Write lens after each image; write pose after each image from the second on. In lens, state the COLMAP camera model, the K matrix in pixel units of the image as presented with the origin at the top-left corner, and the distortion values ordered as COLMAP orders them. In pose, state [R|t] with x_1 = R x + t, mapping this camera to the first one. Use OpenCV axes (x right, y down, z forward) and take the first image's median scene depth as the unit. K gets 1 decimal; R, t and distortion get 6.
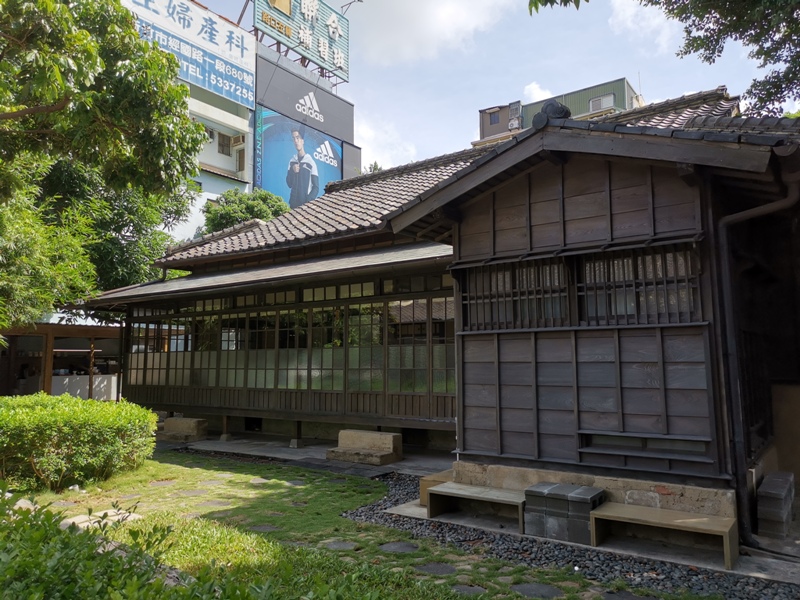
lens RADIAL K [[610.3, 0, 400.5], [0, 610.3, 298.8], [0, 0, 1]] dist [0.039465, -0.028700]
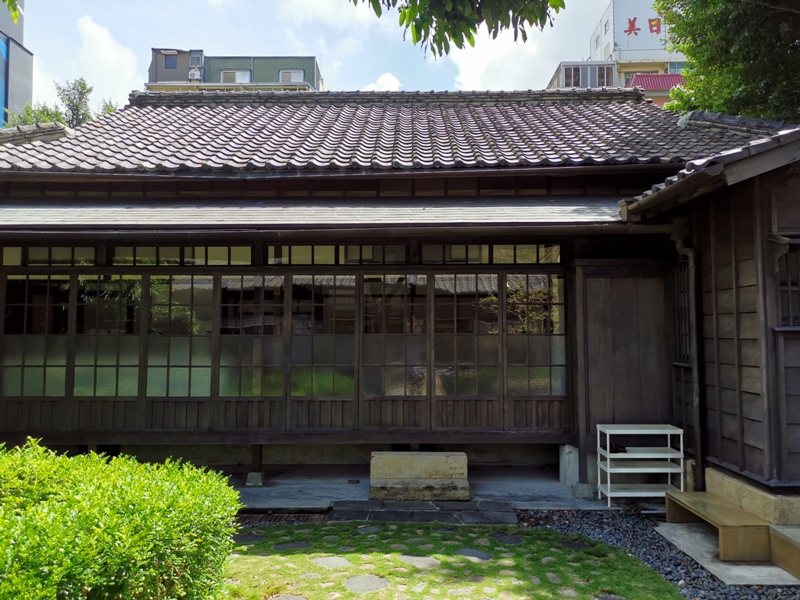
lens RADIAL K [[666.9, 0, 400.2], [0, 666.9, 300.7], [0, 0, 1]] dist [0.037453, -0.017367]
pose [[0.817276, 0.054684, 0.573647, -0.426038], [-0.065186, 0.997871, -0.002254, 0.034713], [-0.572548, -0.035552, 0.819100, 0.308554]]
